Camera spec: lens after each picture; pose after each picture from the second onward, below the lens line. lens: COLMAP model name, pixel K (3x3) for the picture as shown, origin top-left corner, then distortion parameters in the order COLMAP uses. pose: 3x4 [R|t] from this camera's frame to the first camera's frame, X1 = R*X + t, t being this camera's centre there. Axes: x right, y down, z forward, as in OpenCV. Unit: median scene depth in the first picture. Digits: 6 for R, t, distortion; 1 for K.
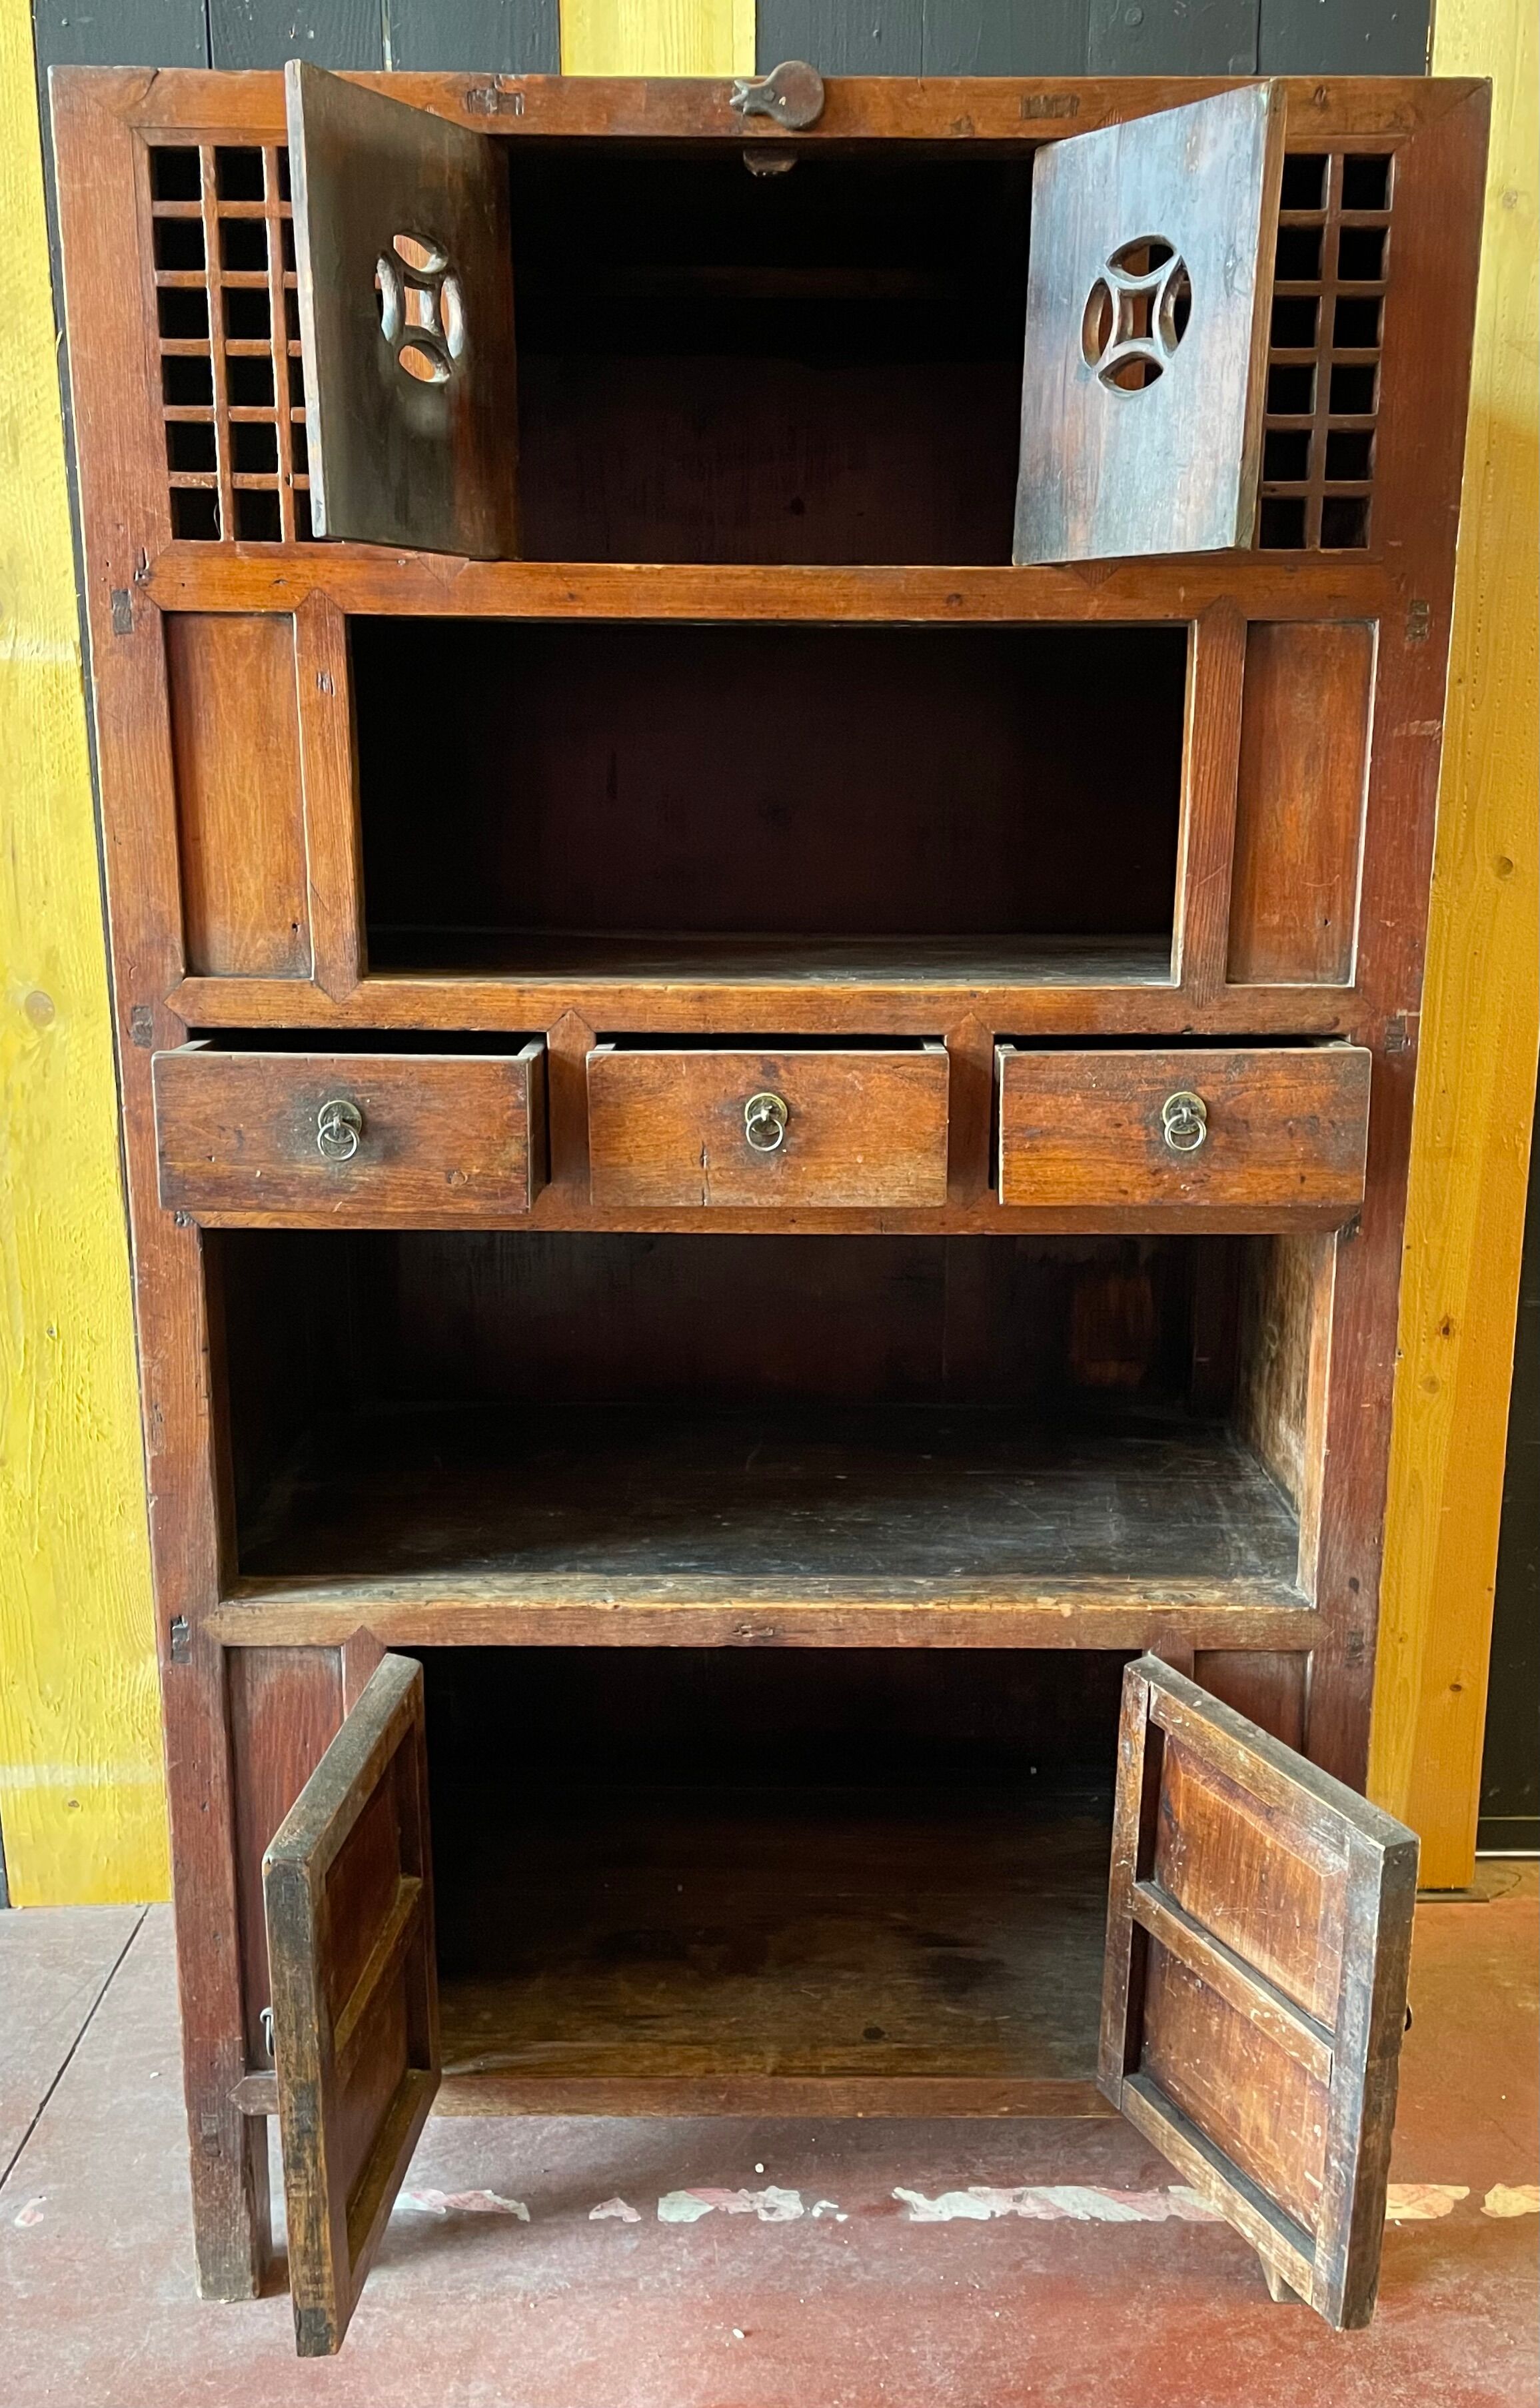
lens RADIAL K [[2018.6, 0, 796.6], [0, 2018.6, 1210.9], [0, 0, 1]] dist [0.092190, -0.122271]
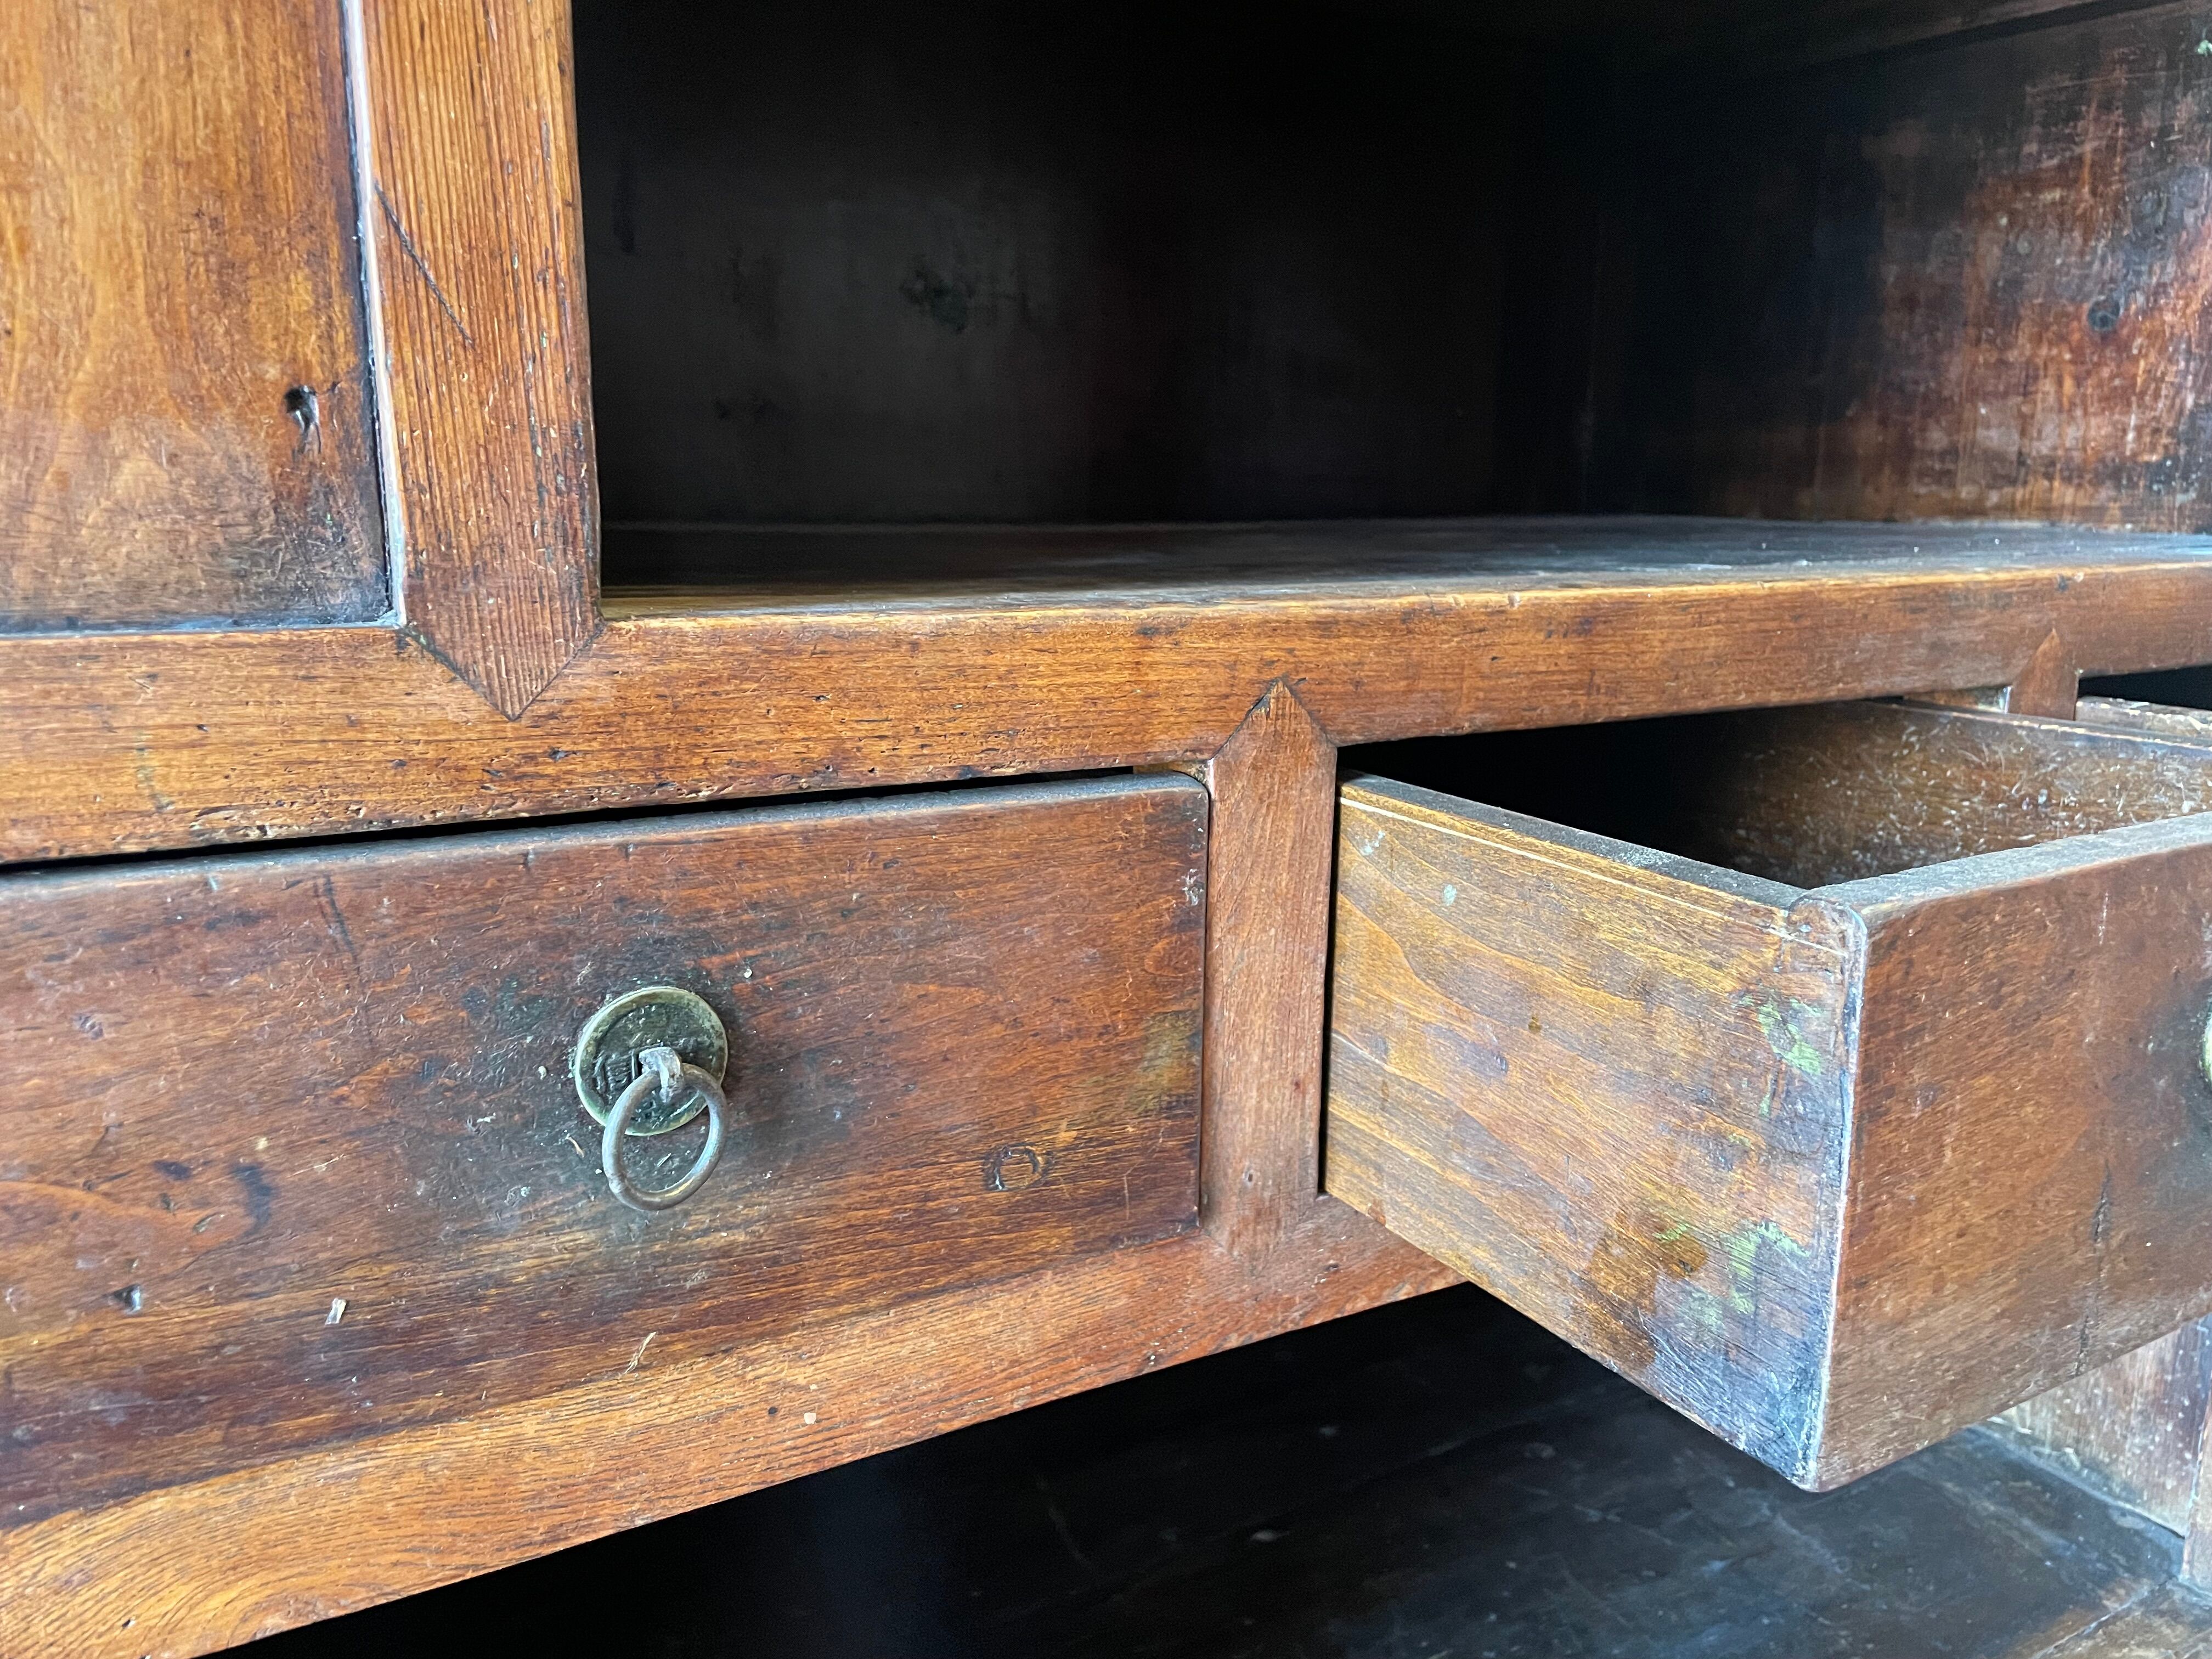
lens RADIAL K [[1666.7, 0, 1111.4], [0, 1666.7, 775.6], [0, 0, 1]] dist [0.091020, -0.120323]
pose [[0.871120, -0.088748, 0.482984, -0.261495], [0.100360, 0.994950, 0.001811, -0.087954], [-0.480706, 0.046895, 0.875627, 0.783241]]
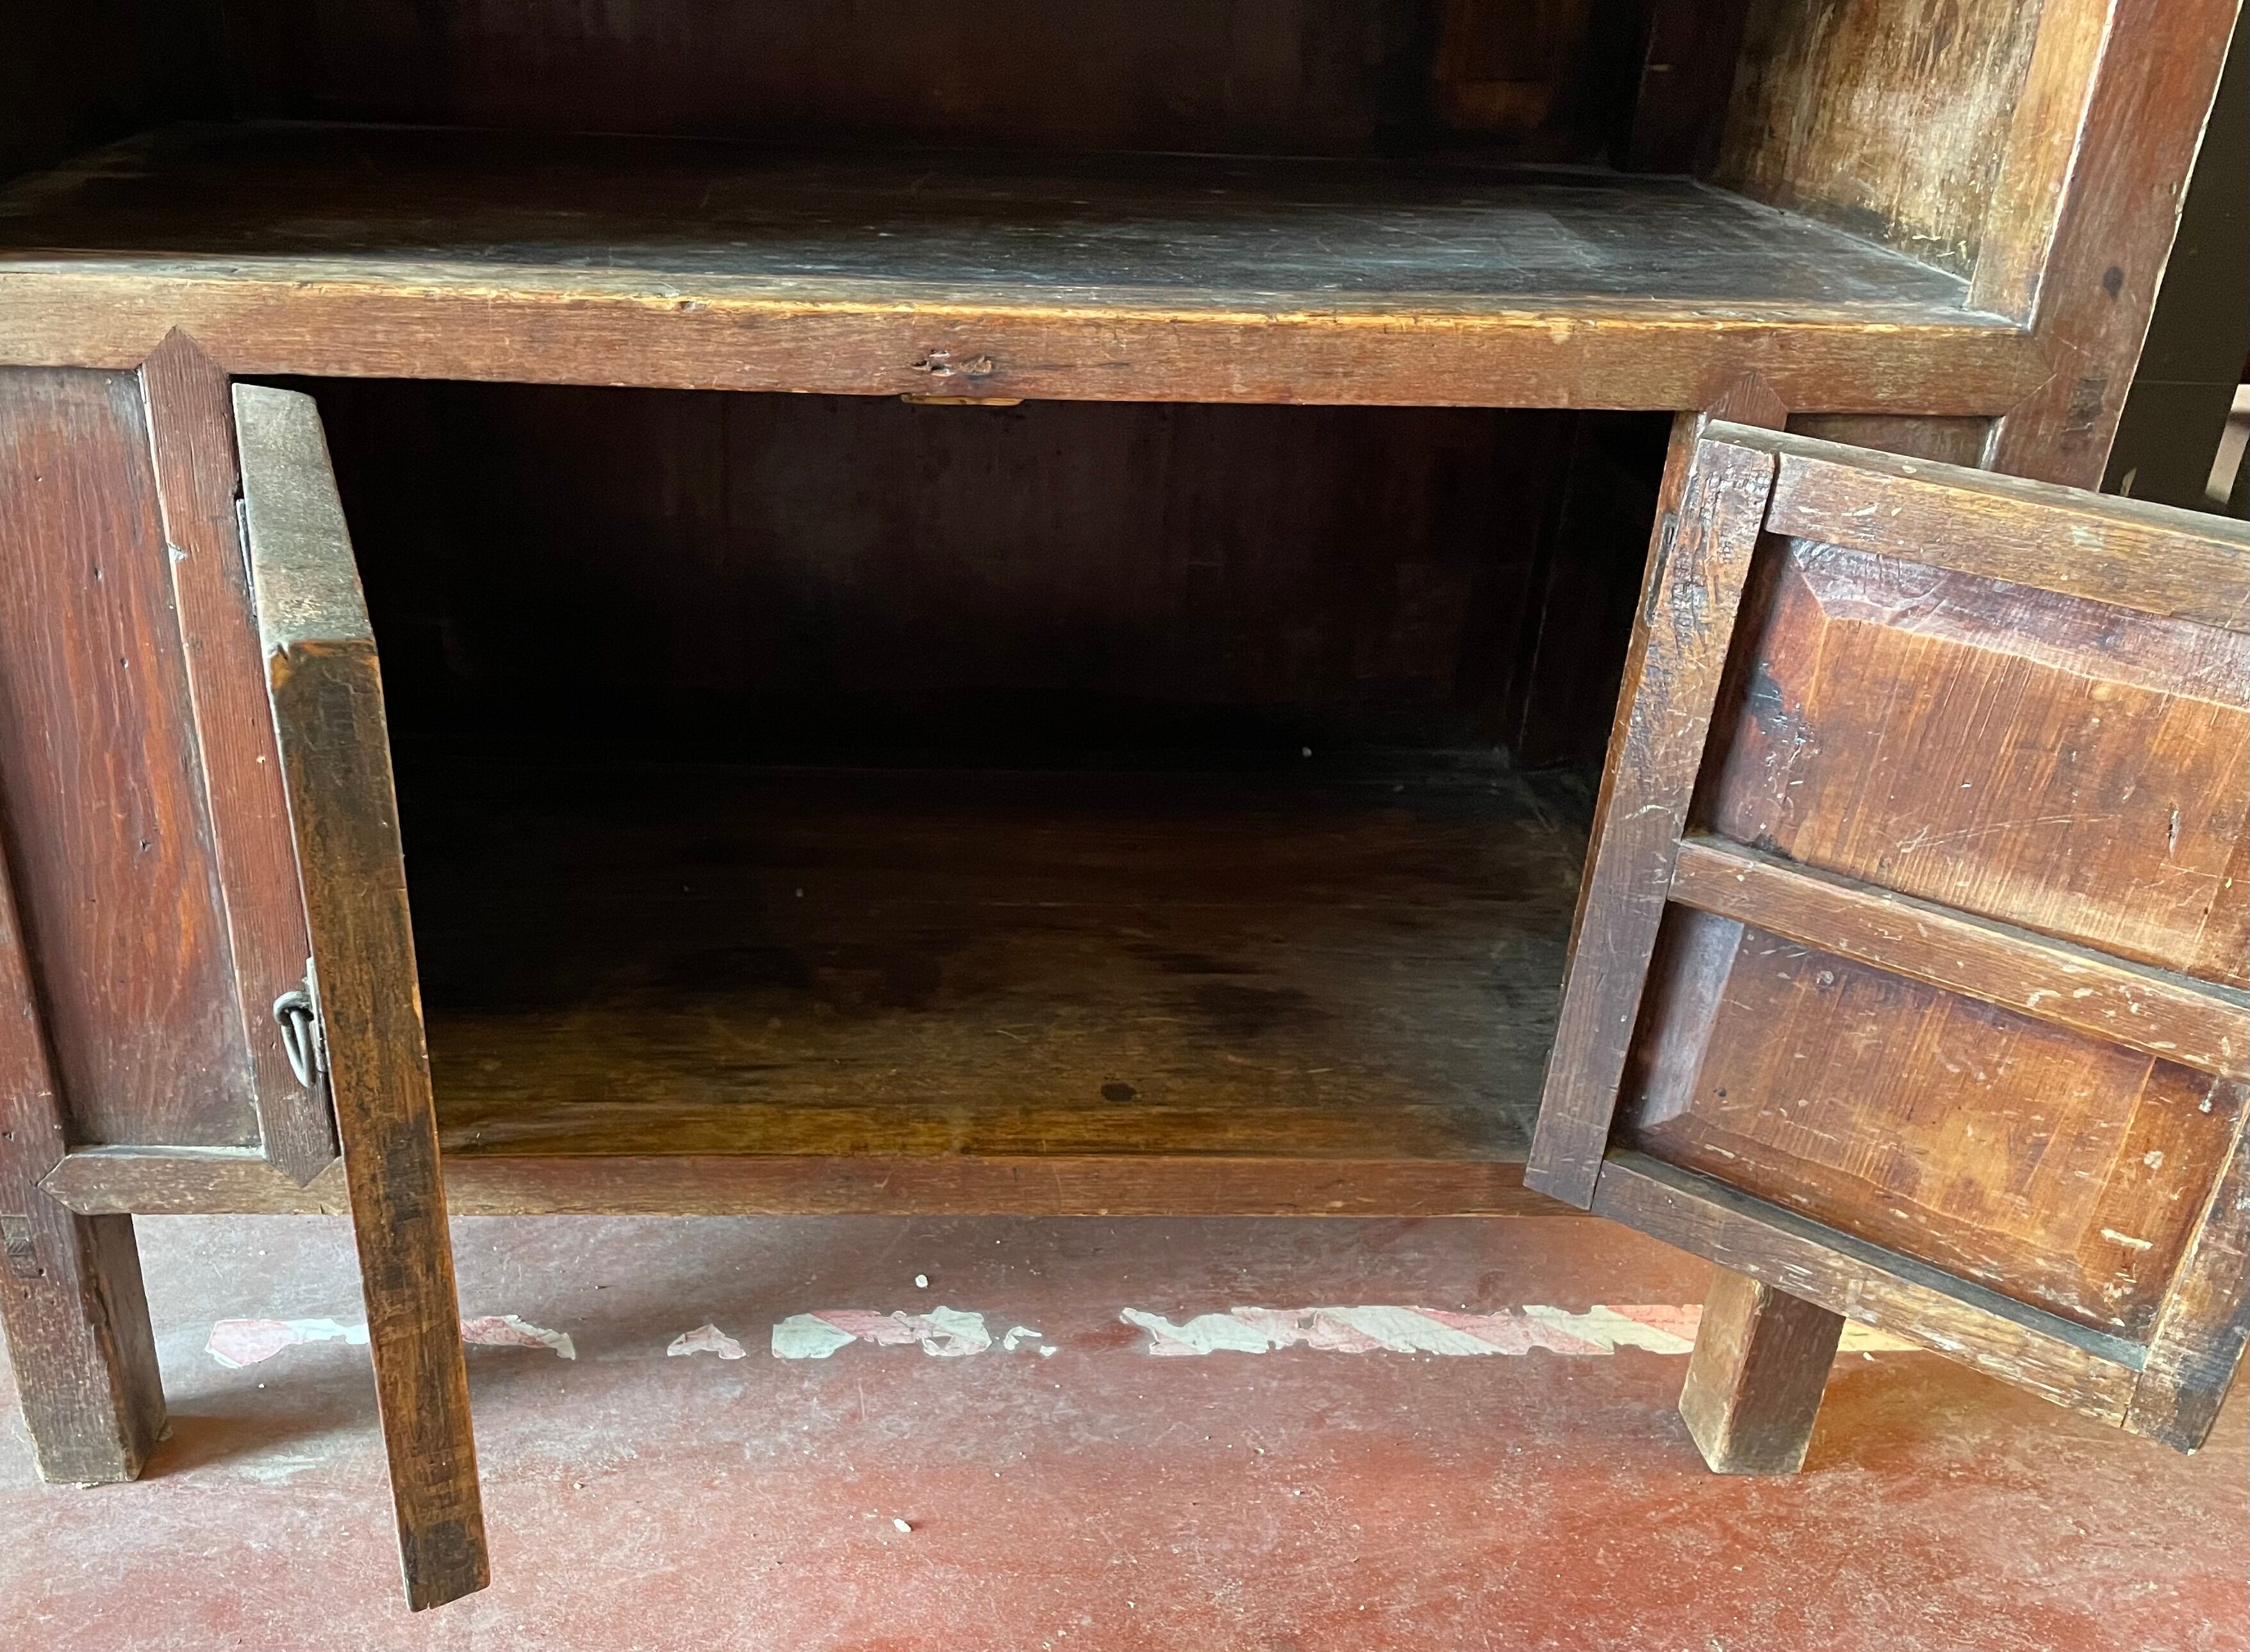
lens RADIAL K [[1949.8, 0, 975.3], [0, 1949.8, 884.6], [0, 0, 1]] dist [0.092431, -0.127175]
pose [[0.998729, 0.007272, 0.049872, -0.042508], [-0.019763, 0.966791, 0.254804, 0.222833], [-0.046363, -0.255466, 0.965706, 0.518060]]
